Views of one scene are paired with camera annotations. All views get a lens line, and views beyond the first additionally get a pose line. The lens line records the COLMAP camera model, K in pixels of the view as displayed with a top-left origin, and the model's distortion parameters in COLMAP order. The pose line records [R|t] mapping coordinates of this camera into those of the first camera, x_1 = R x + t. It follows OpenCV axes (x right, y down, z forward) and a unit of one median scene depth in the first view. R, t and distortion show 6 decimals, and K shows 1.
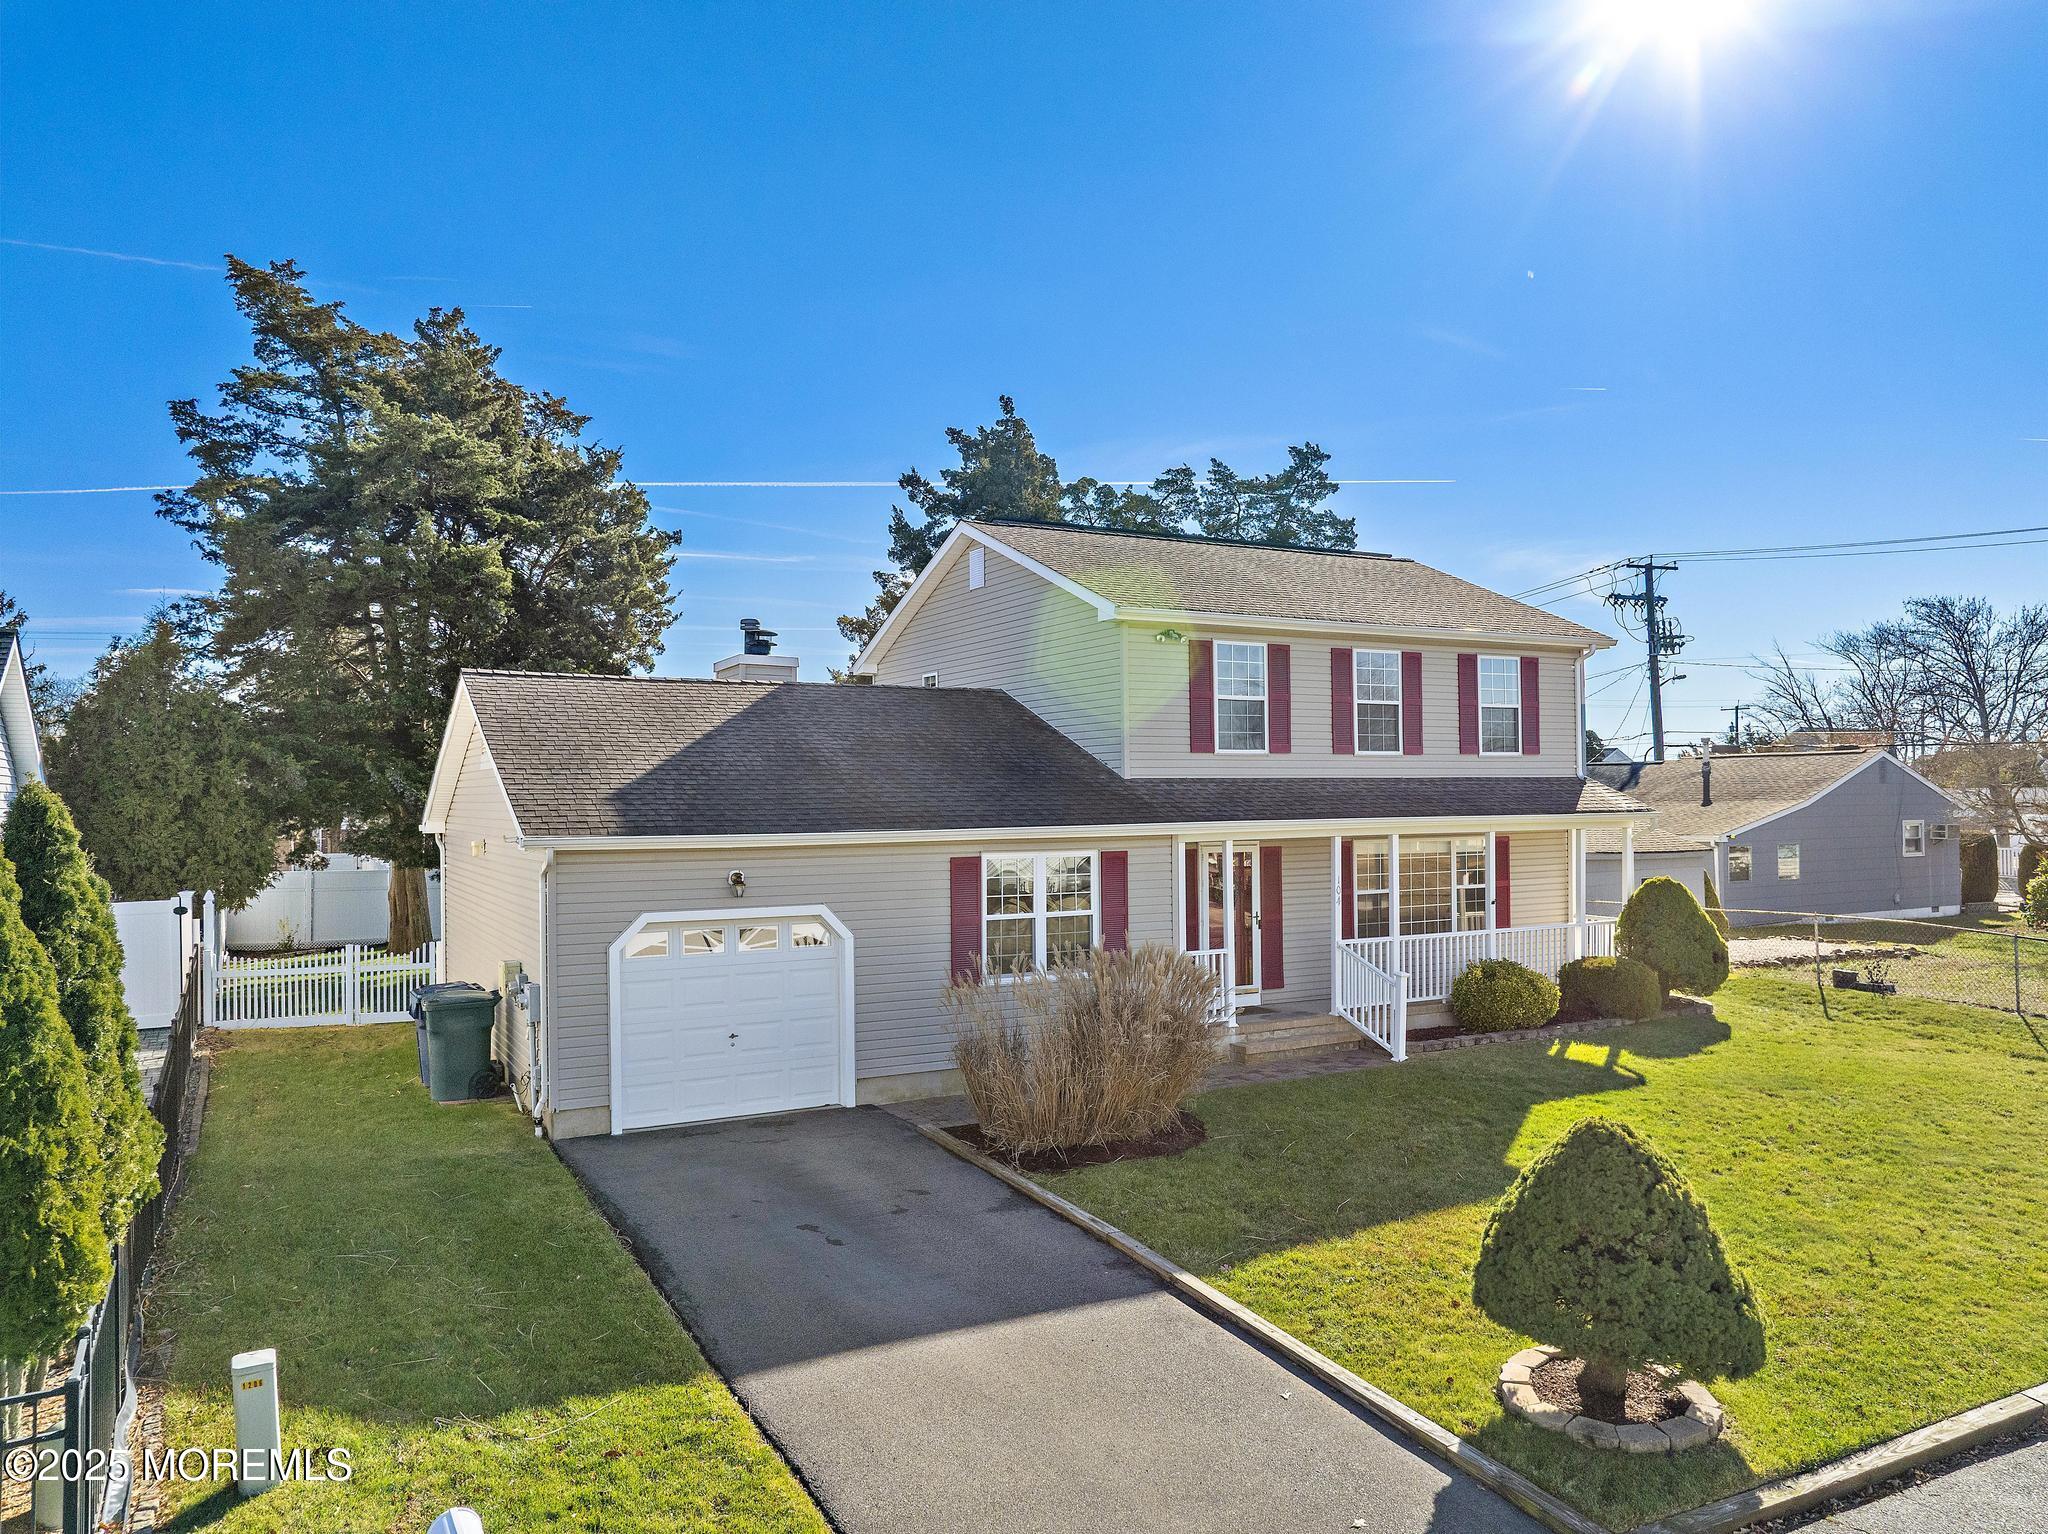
lens RADIAL K [[1515.7, 0, 1049.6], [0, 1515.7, 762.8], [0, 0, 1]] dist [-0.008700, 0.005858]
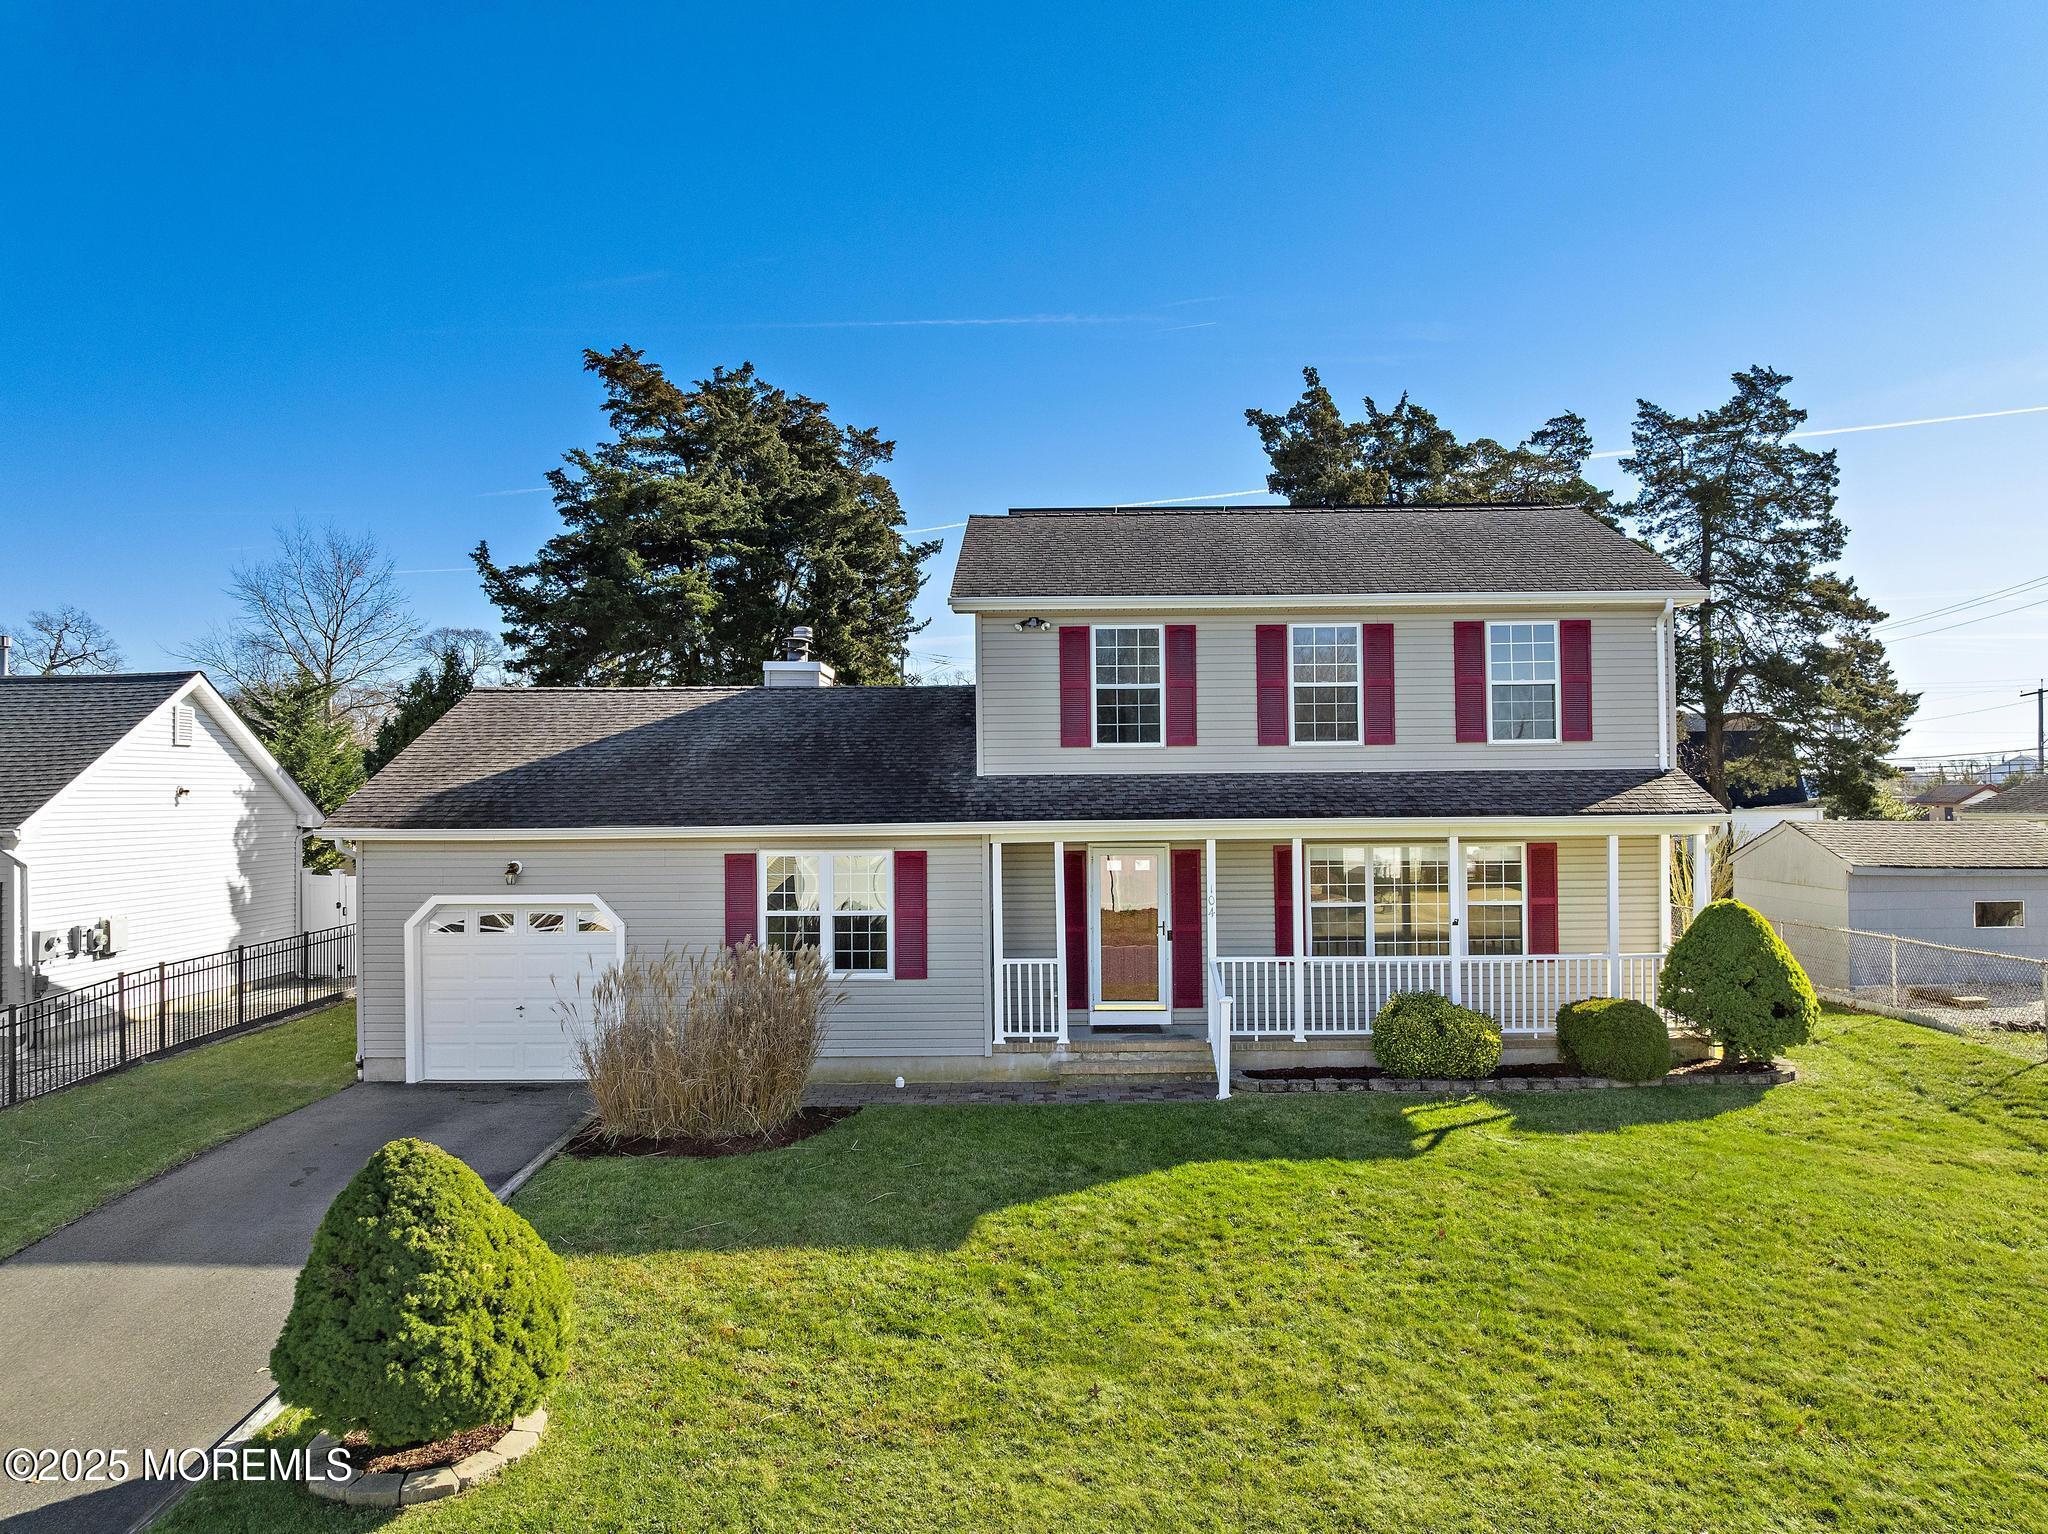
lens RADIAL K [[1515.7, 0, 1049.6], [0, 1515.7, 762.8], [0, 0, 1]] dist [-0.008700, 0.005858]
pose [[0.861226, -0.008781, -0.508145, 0.524175], [0.011152, 0.999936, 0.001621, 0.001131], [0.508099, -0.007063, 0.861270, 0.180392]]
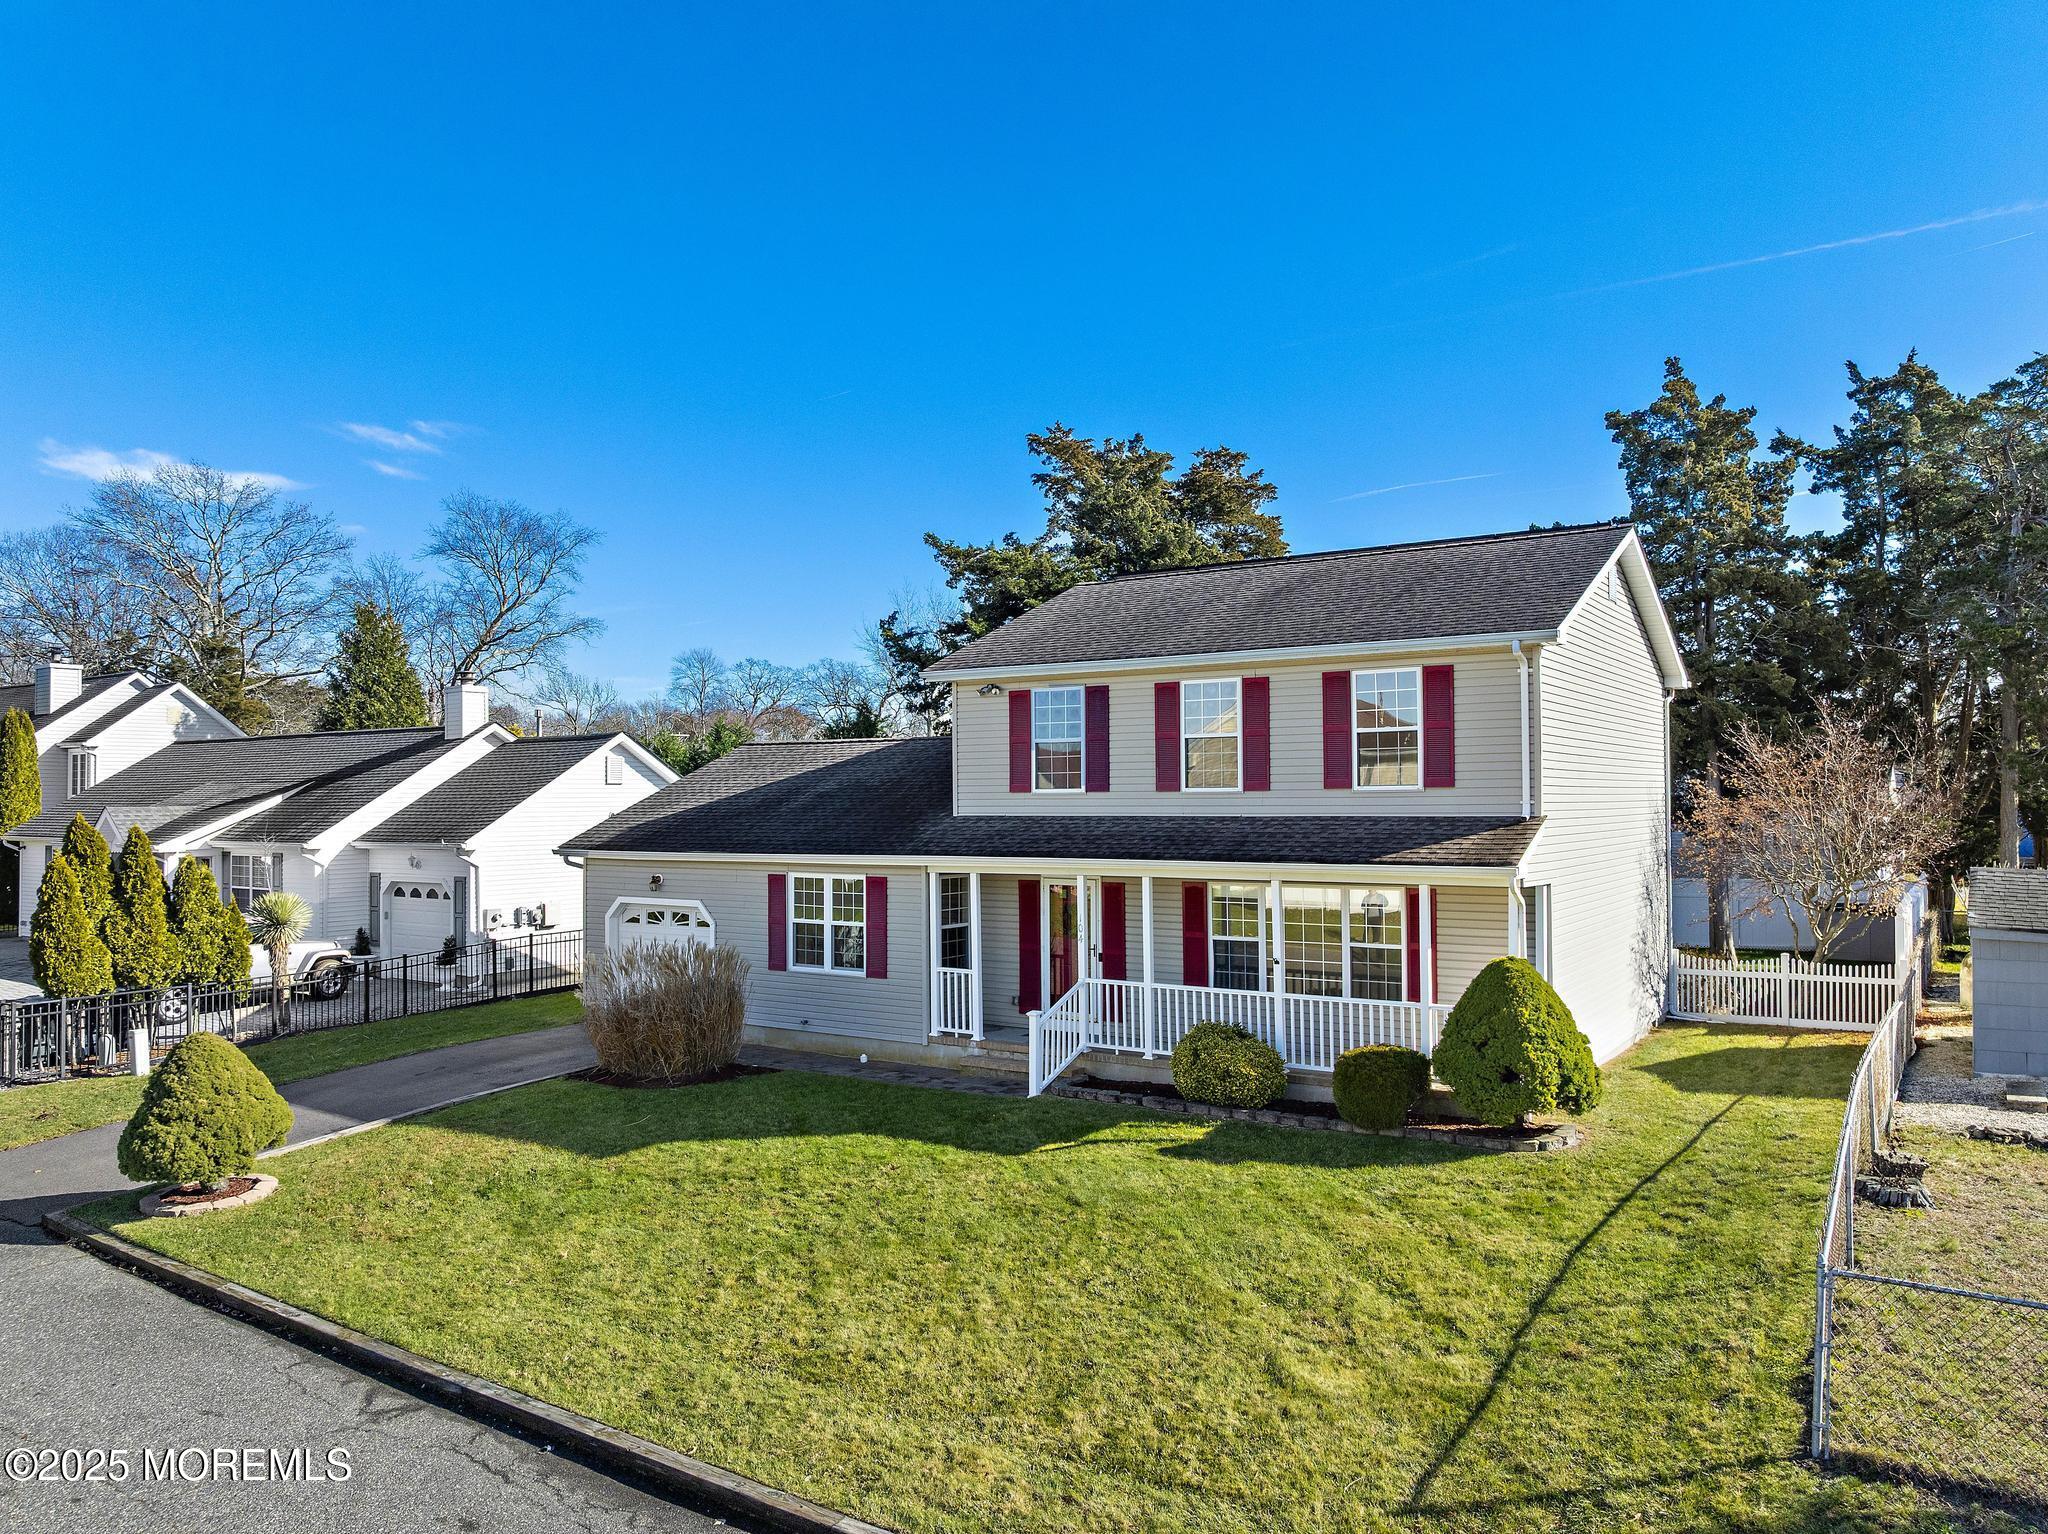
lens RADIAL K [[1416.0, 0, 1015.6], [0, 1416.0, 782.8], [0, 0, 1]] dist [-0.041922, 0.003348]
pose [[0.453176, -0.014790, -0.891298, 0.948788], [0.009287, 0.999886, -0.011870, -0.001760], [0.891373, -0.002899, 0.453262, 0.499960]]
